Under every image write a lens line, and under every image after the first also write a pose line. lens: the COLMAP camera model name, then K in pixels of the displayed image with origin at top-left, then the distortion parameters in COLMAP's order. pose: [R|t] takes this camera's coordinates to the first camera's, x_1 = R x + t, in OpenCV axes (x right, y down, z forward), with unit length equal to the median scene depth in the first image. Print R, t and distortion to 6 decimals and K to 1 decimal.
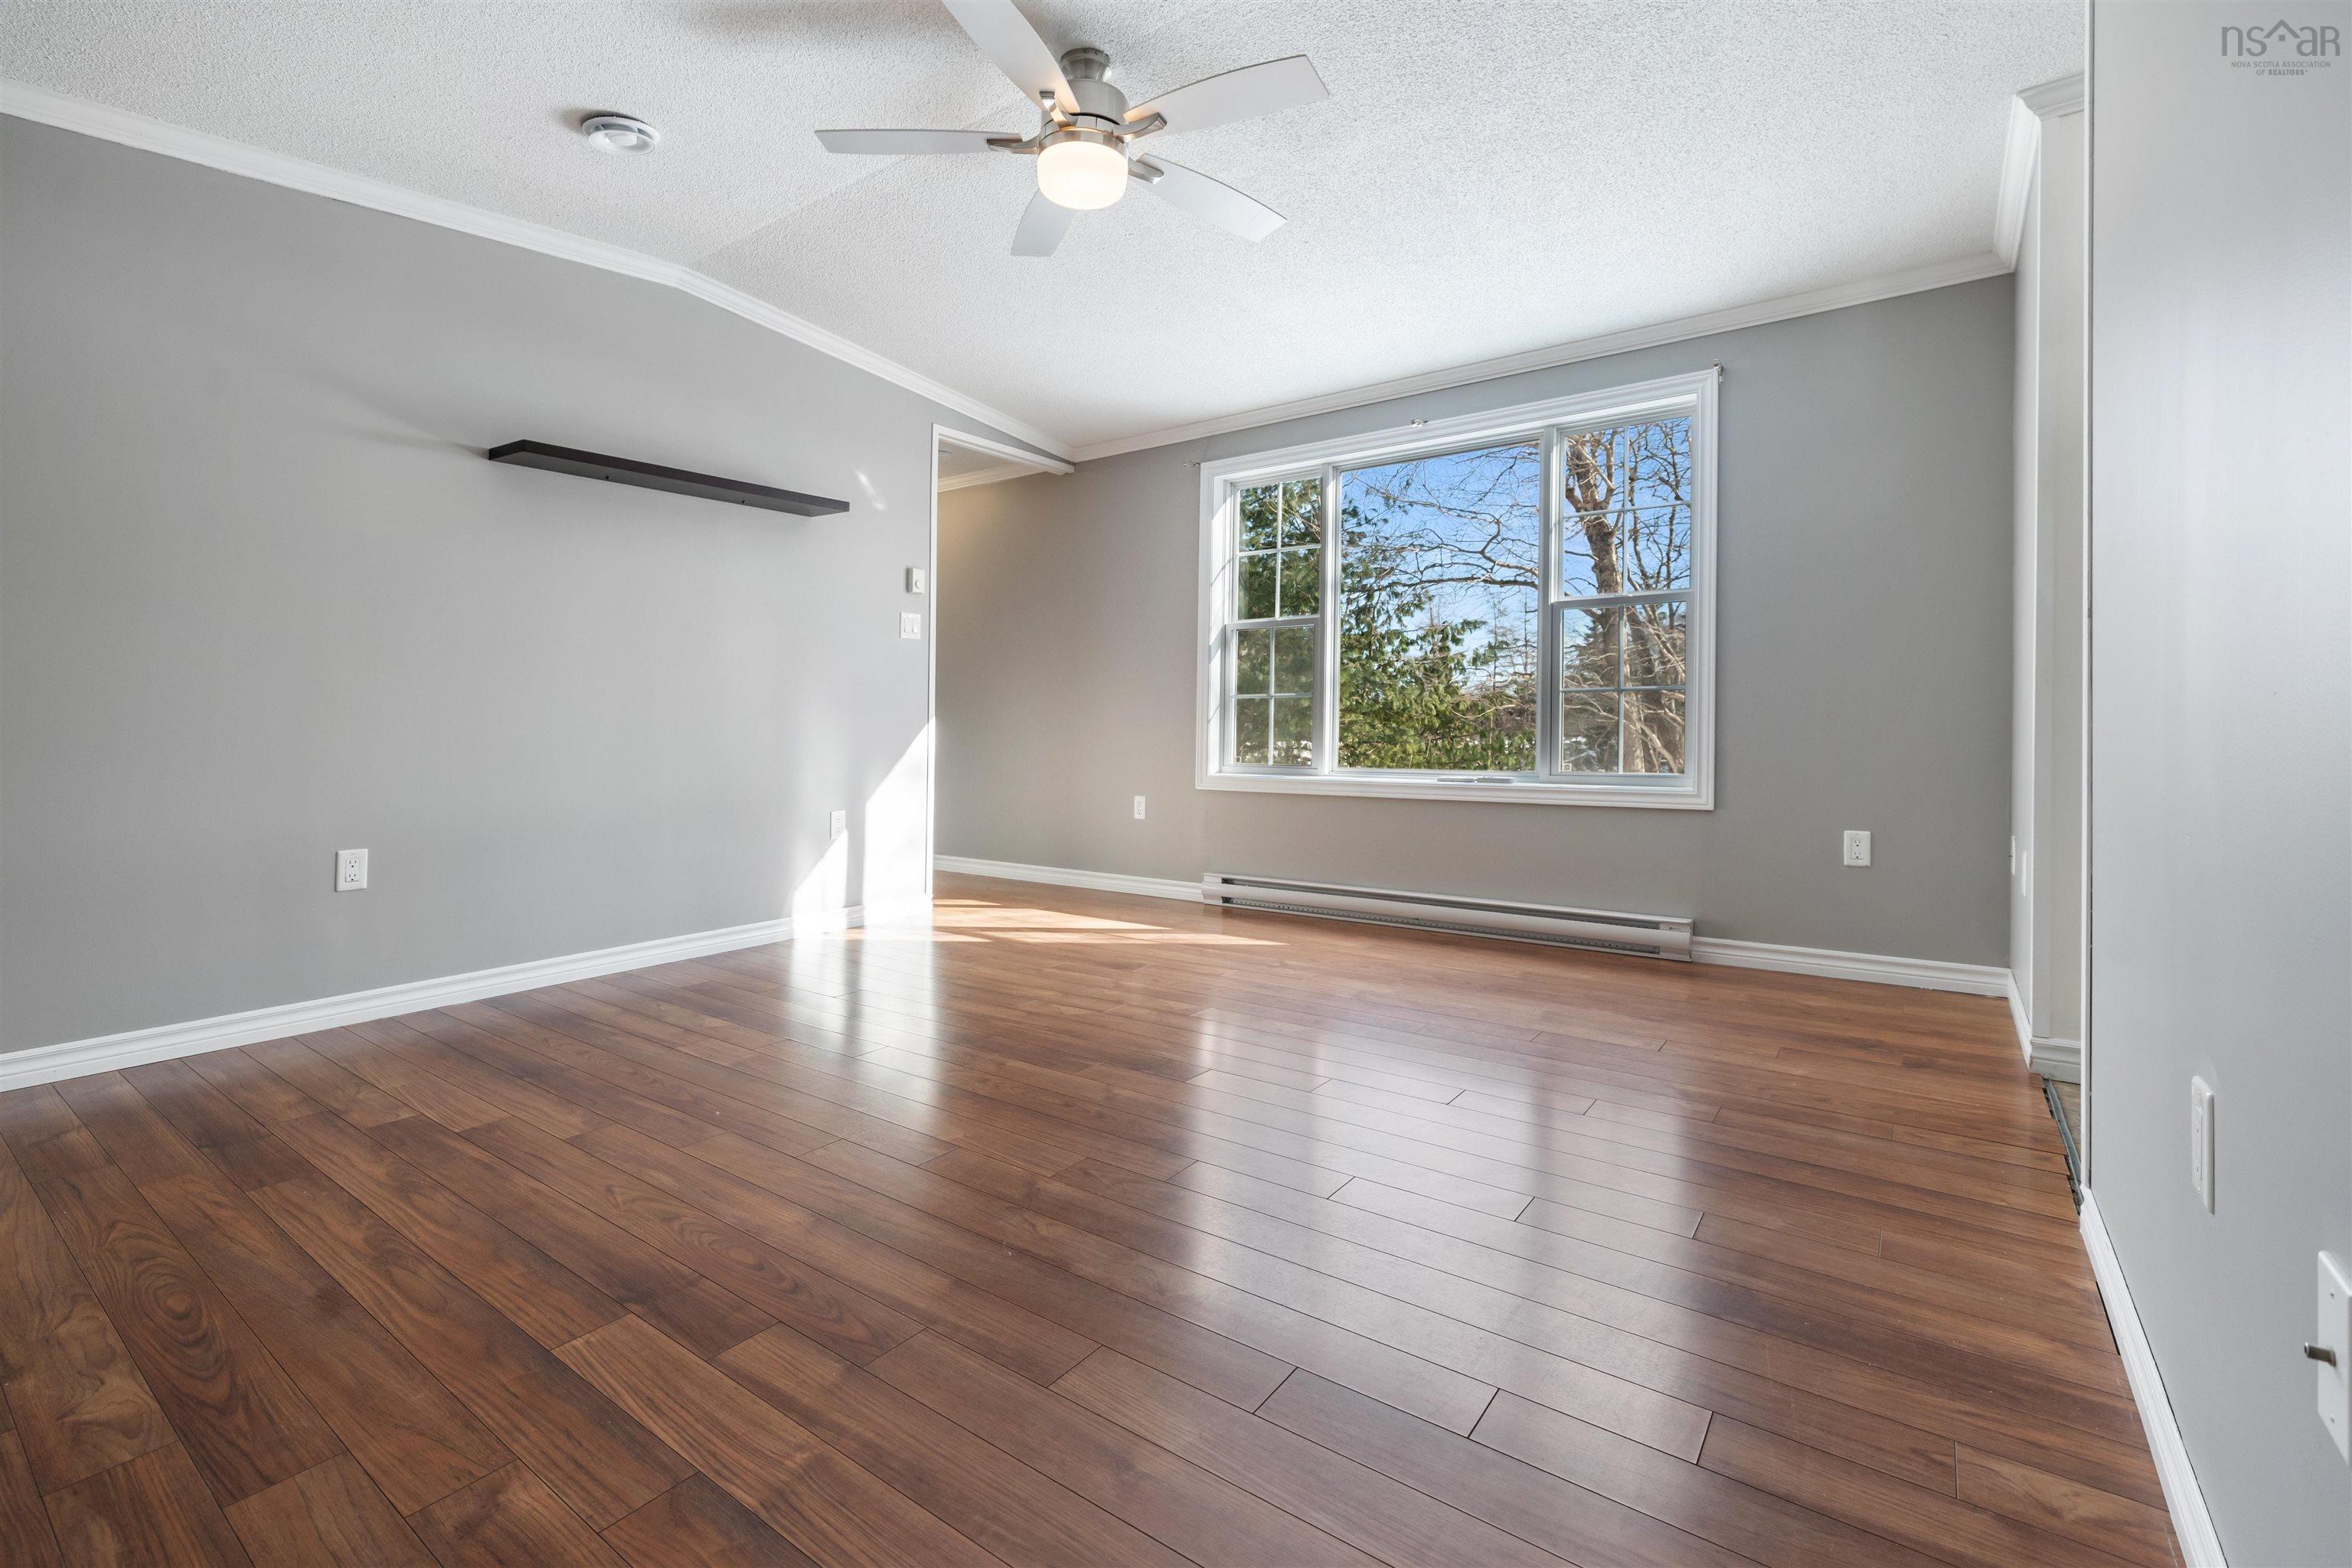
lens RADIAL K [[1031.7, 0, 1164.0], [0, 1031.7, 723.2], [0, 0, 1]] dist [0.000472, 0.000571]
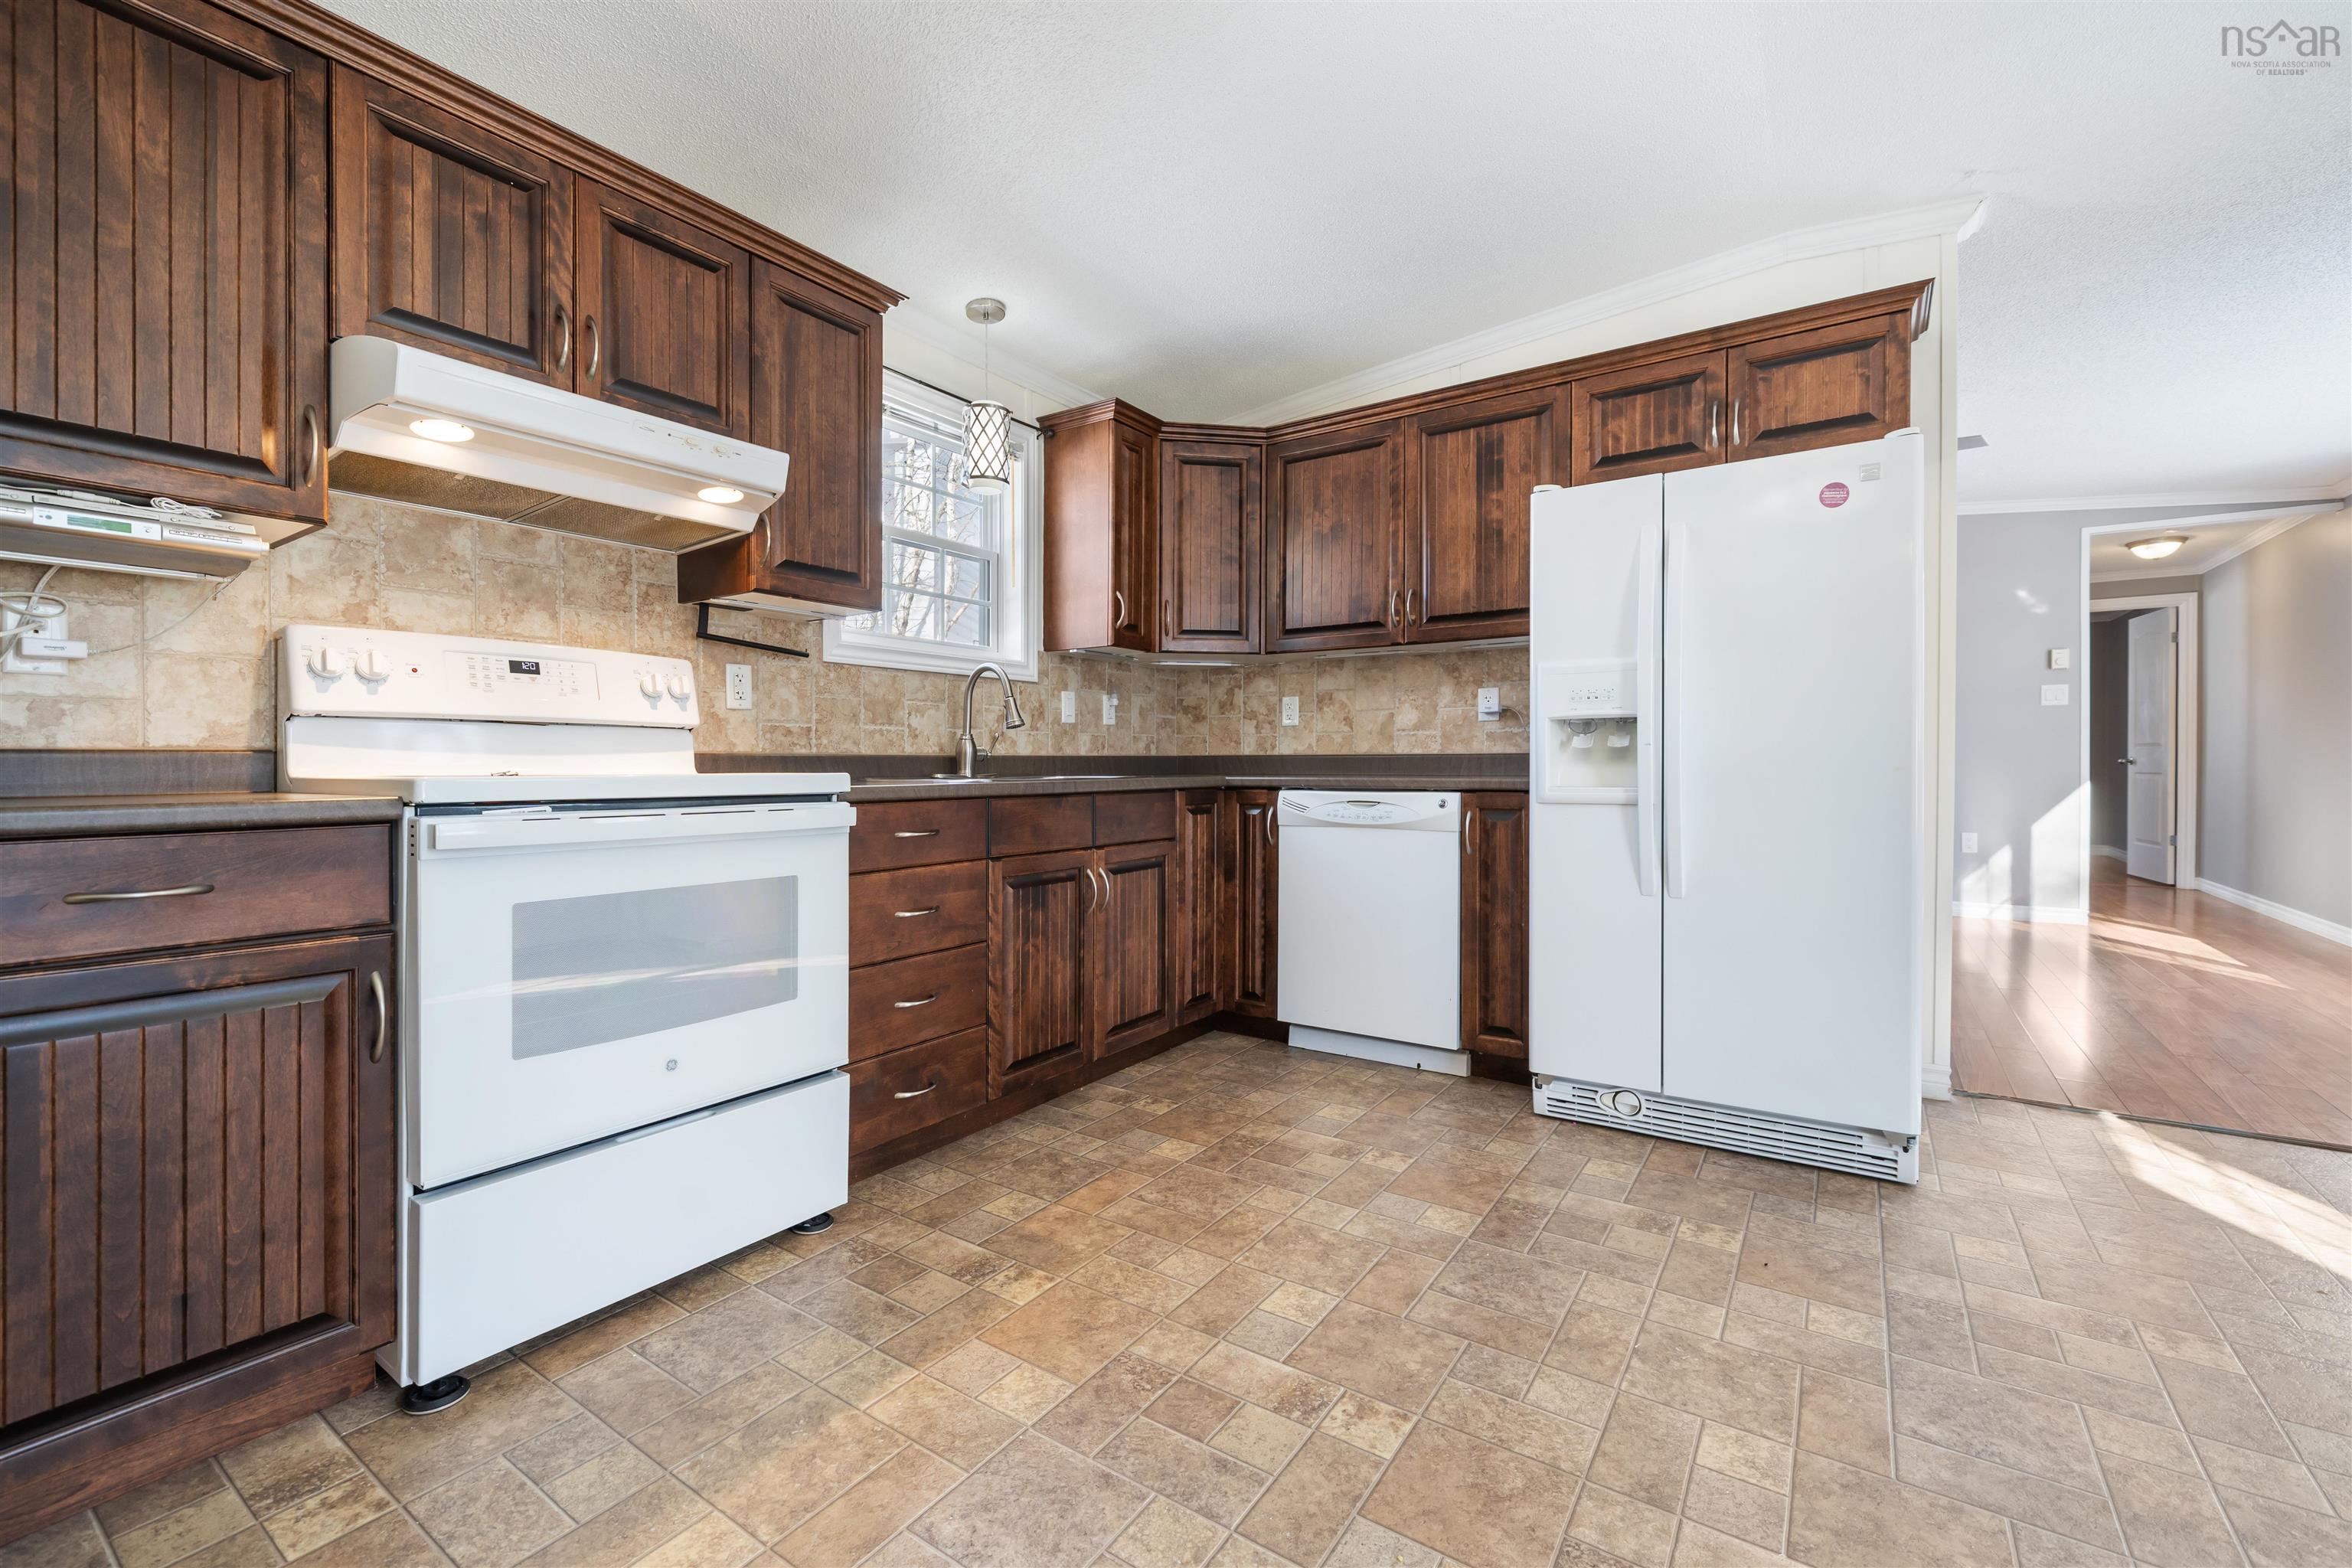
lens RADIAL K [[980.7, 0, 1176.0], [0, 980.7, 784.0], [0, 0, 1]] dist [0.001283, 0.000143]
pose [[0.030446, 0.026078, -0.999196, 2.298909], [-0.002197, 0.999659, 0.026023, -0.027277], [0.999534, 0.001403, 0.030492, -0.339242]]
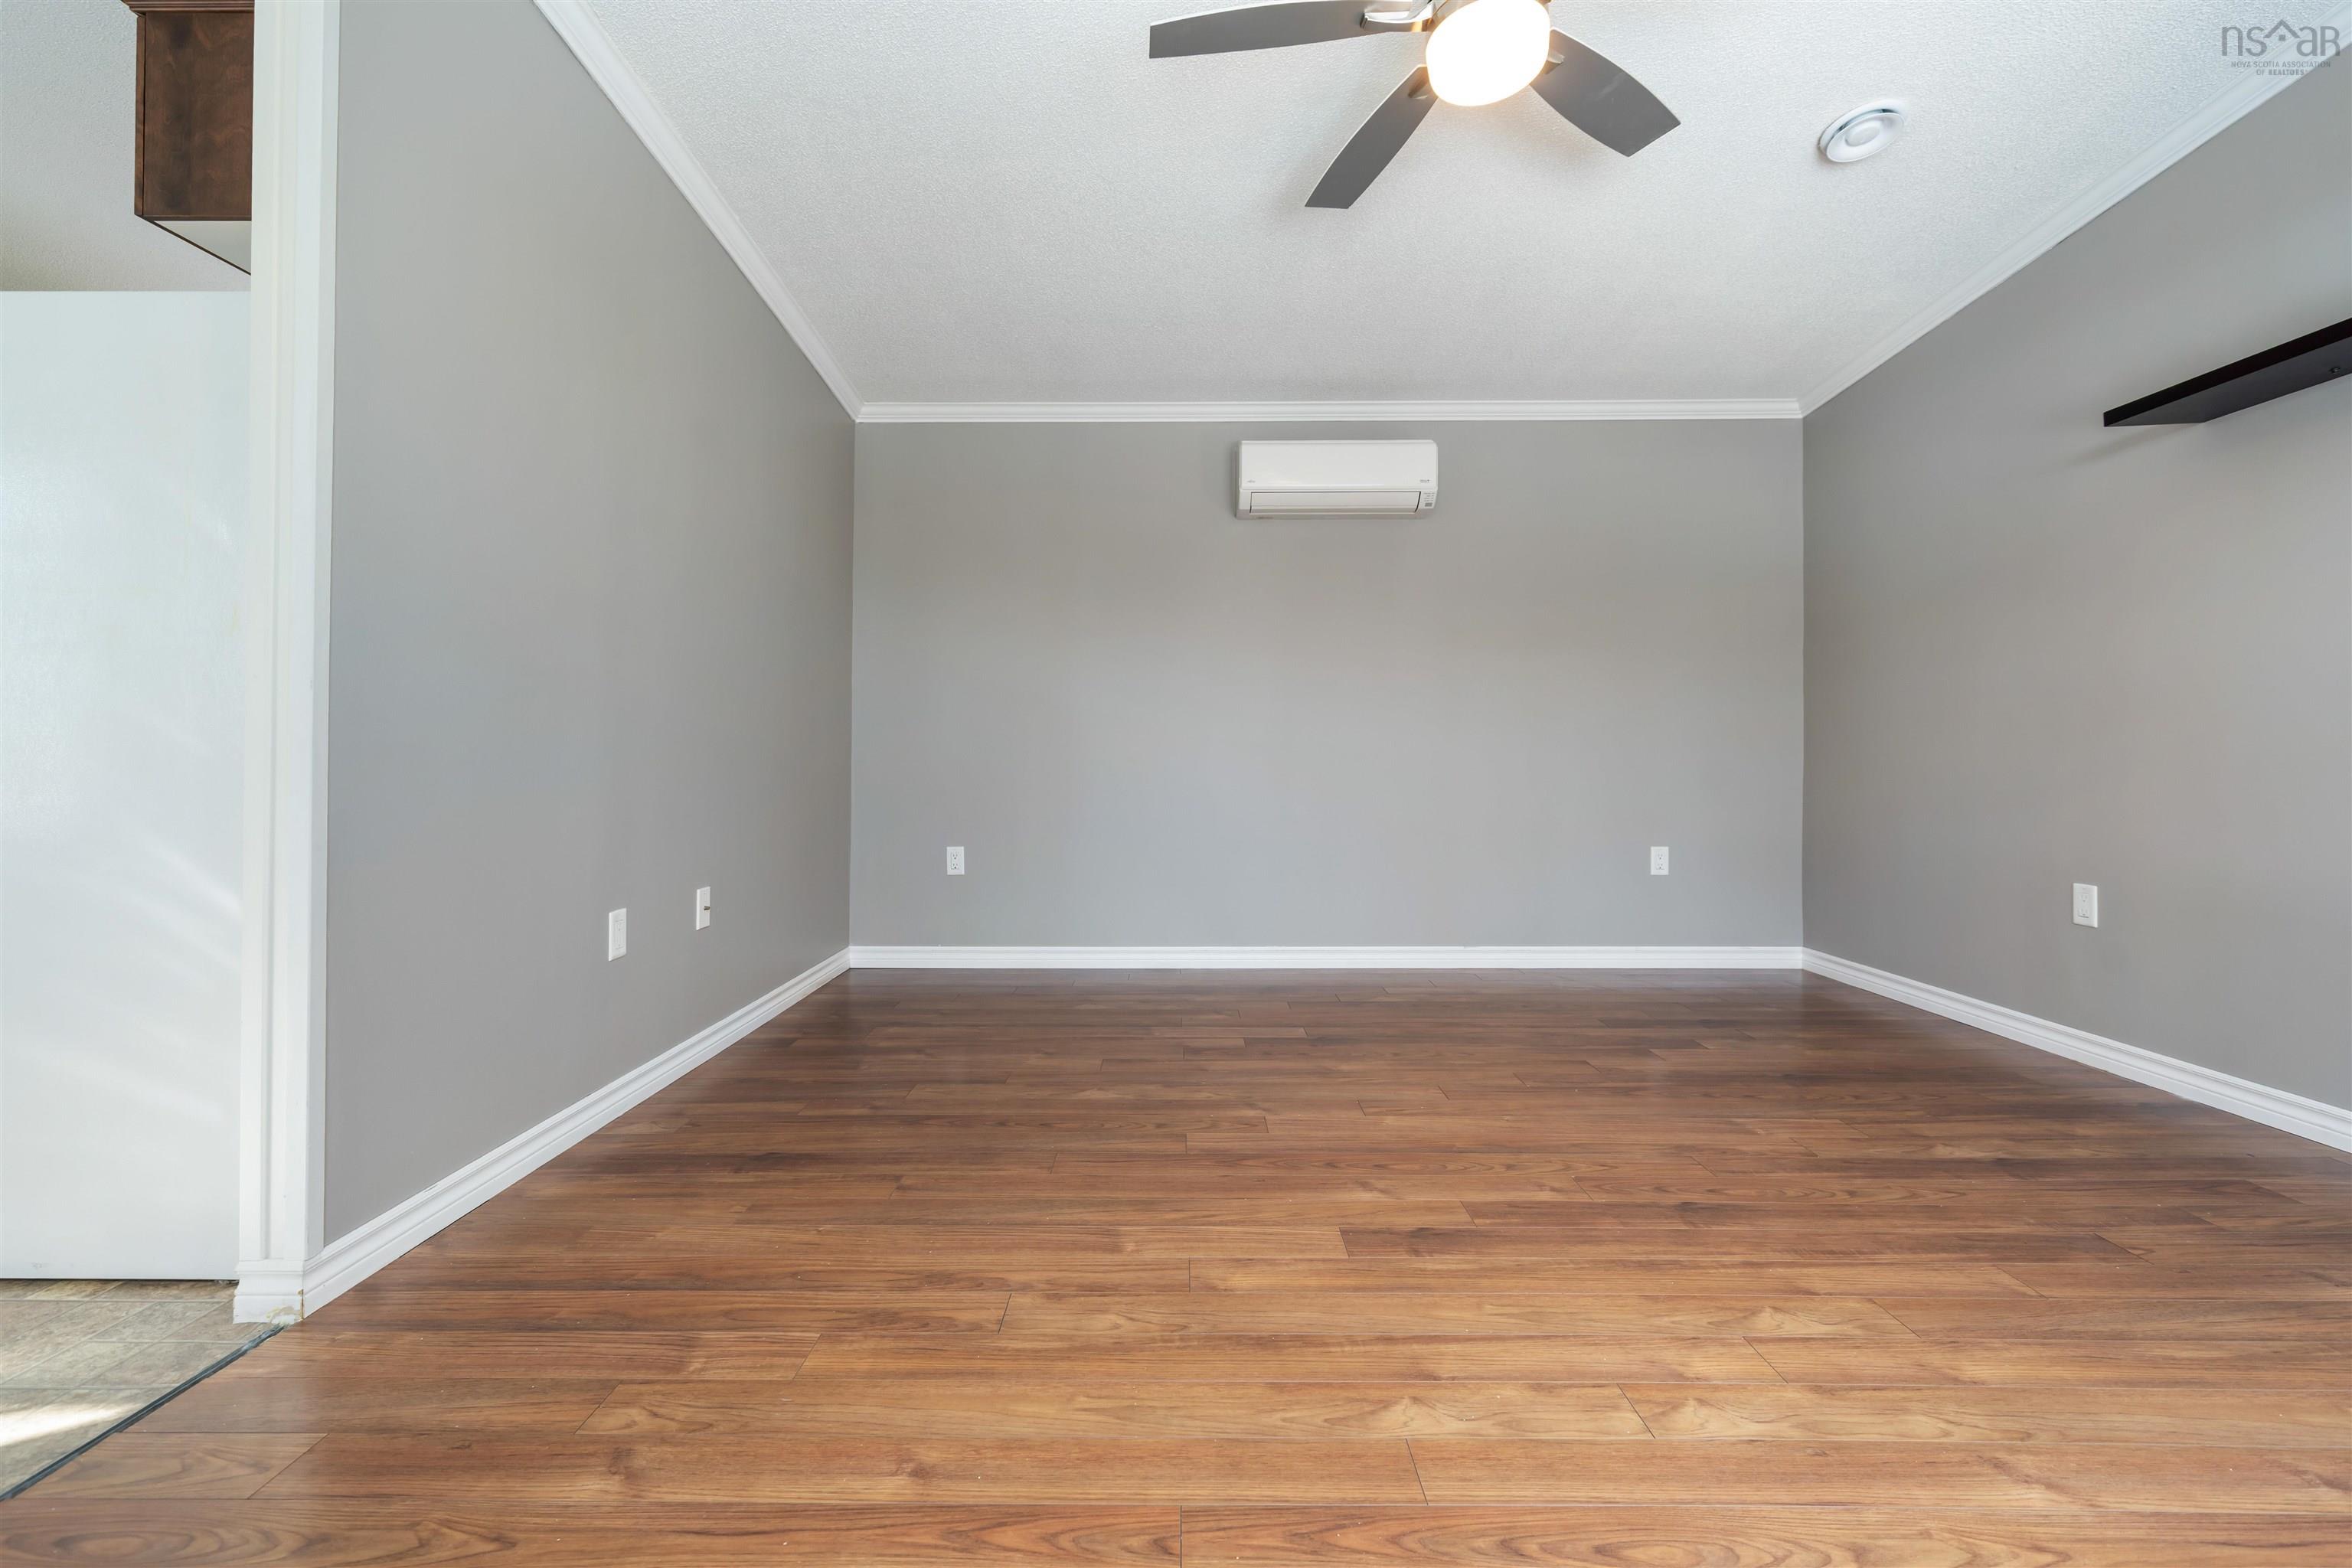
lens RADIAL K [[1019.8, 0, 1173.9], [0, 1019.8, 739.0], [0, 0, 1]] dist [0.000417, 0.000049]
pose [[-0.810217, -0.007172, -0.586086, 0.727412], [0.003545, 0.999847, -0.017135, 0.000271], [0.586119, -0.015960, -0.810068, 1.994263]]
